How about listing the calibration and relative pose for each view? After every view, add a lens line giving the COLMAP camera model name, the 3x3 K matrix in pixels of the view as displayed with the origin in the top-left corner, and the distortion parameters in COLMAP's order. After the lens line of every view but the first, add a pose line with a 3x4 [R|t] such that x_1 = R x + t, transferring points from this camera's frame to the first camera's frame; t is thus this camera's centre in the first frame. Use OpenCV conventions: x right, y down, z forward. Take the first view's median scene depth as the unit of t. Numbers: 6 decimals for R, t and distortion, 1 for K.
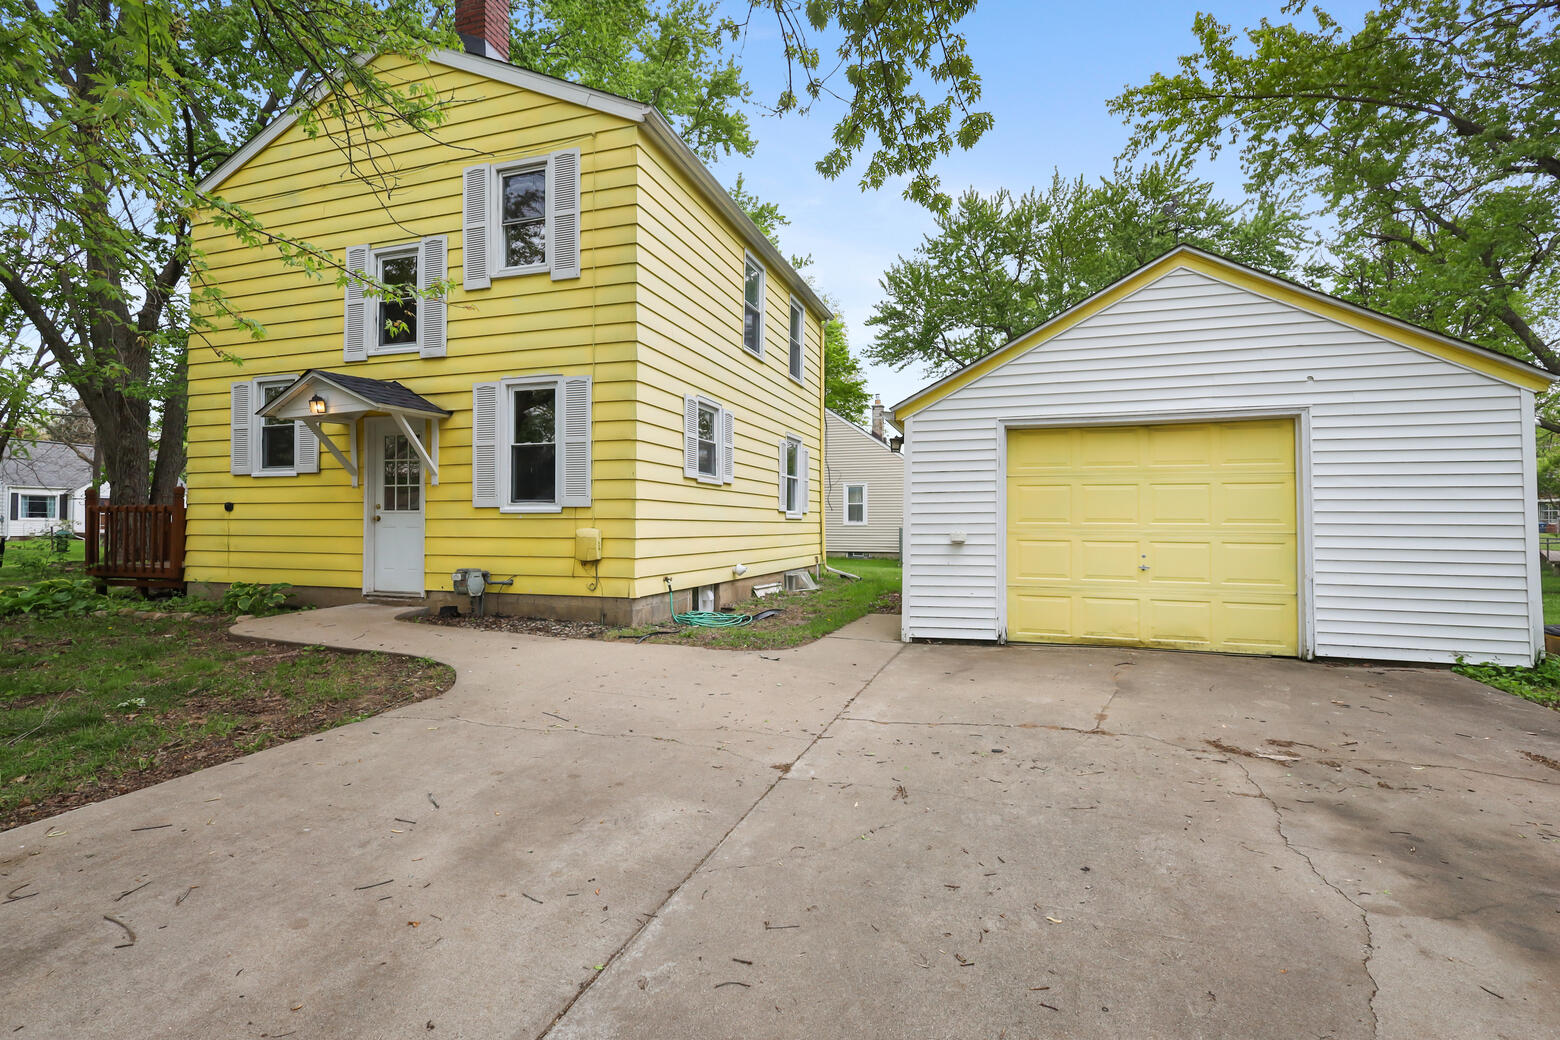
lens RADIAL K [[728.6, 0, 780.0], [0, 728.6, 519.5], [0, 0, 1]] dist [0.001329, -0.000079]
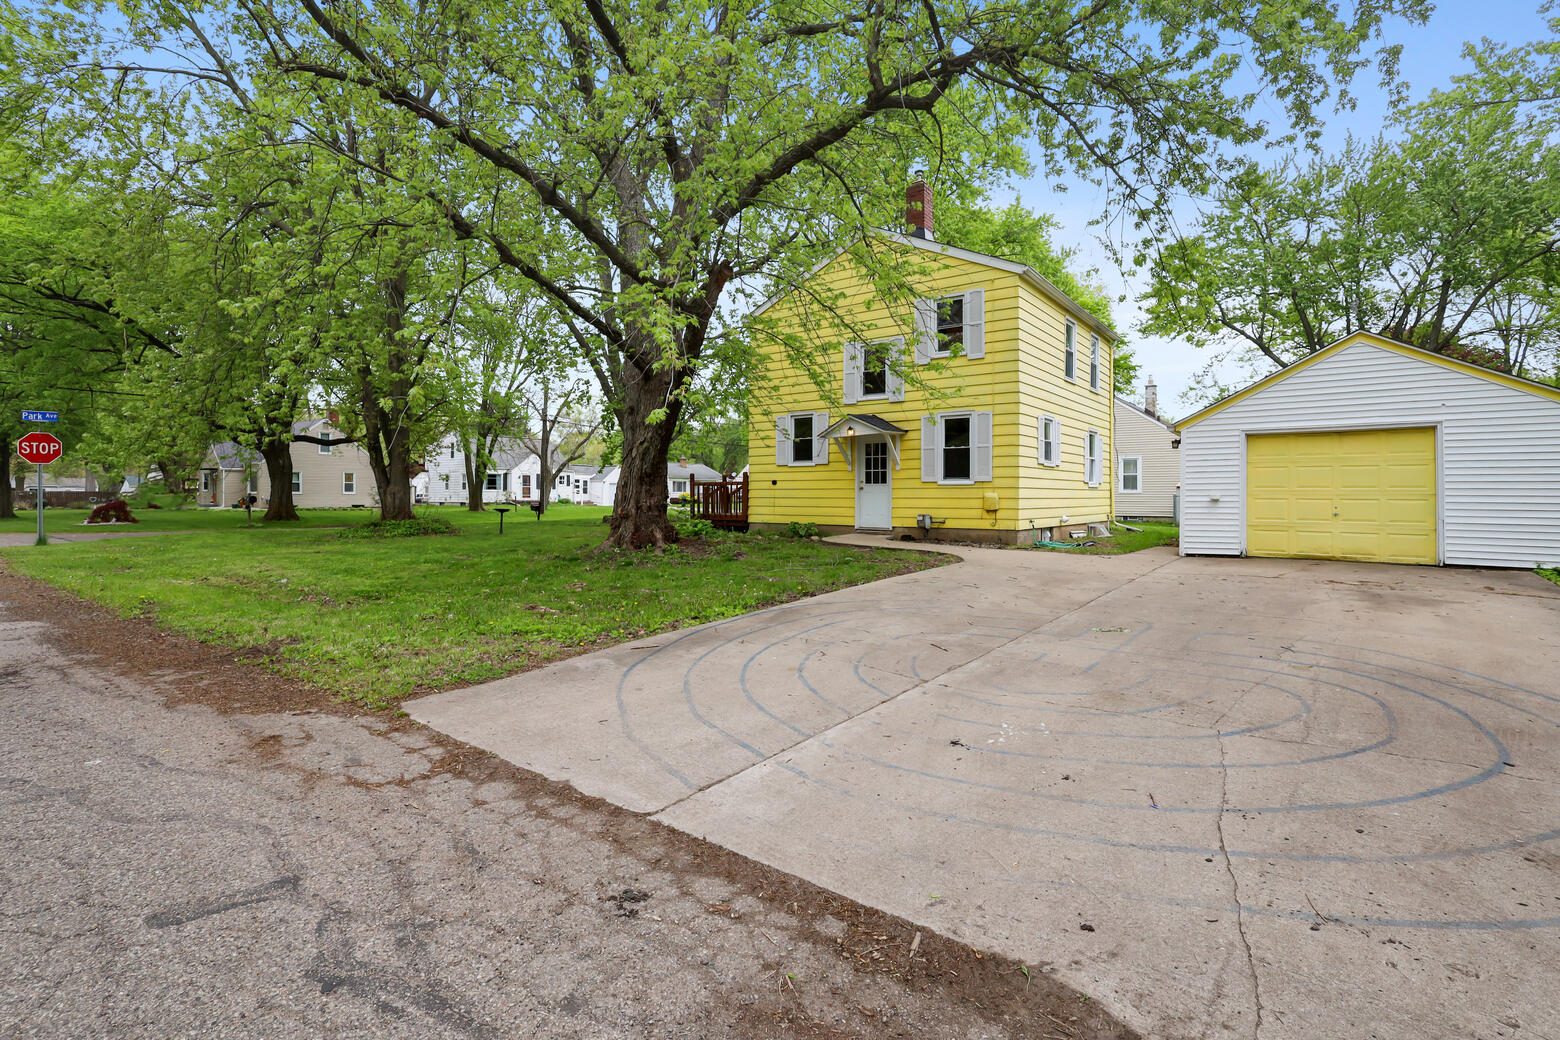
lens RADIAL K [[728.6, 0, 783.7], [0, 728.6, 494.5], [0, 0, 1]] dist [0.001329, -0.000079]
pose [[0.948038, -0.001608, -0.318154, -0.162970], [0.003824, 0.999973, 0.006343, 0.002655], [0.318135, -0.007230, 0.948018, -0.886970]]
